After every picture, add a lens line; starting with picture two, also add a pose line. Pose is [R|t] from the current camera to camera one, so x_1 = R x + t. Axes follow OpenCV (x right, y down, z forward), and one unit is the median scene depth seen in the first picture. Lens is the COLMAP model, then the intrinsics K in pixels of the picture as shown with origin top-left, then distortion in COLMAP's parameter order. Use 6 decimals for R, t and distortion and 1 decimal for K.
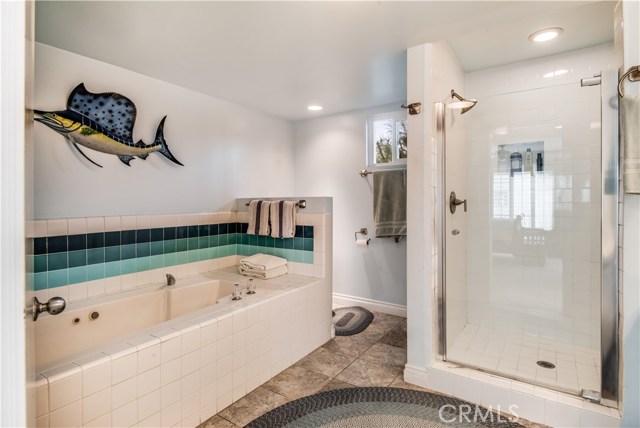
lens RADIAL K [[326.1, 0, 316.7], [0, 326.1, 209.2], [0, 0, 1]] dist [0.010779, -0.000803]
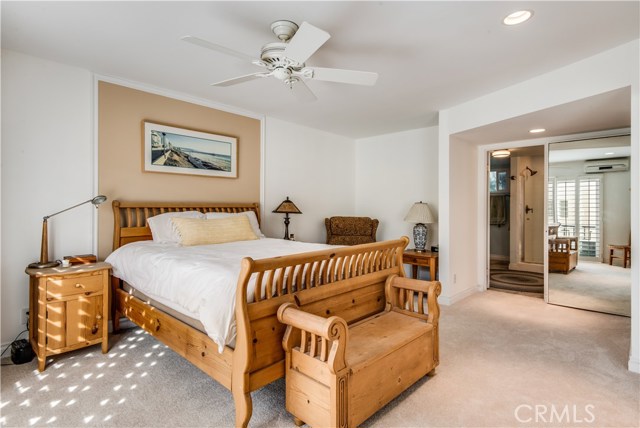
lens RADIAL K [[326.1, 0, 316.7], [0, 326.1, 209.2], [0, 0, 1]] dist [0.010779, -0.000803]
pose [[0.981545, 0.007700, -0.191077, -0.812656], [-0.010579, 0.999845, -0.014054, 0.037741], [0.190940, 0.015816, 0.981474, -2.086794]]
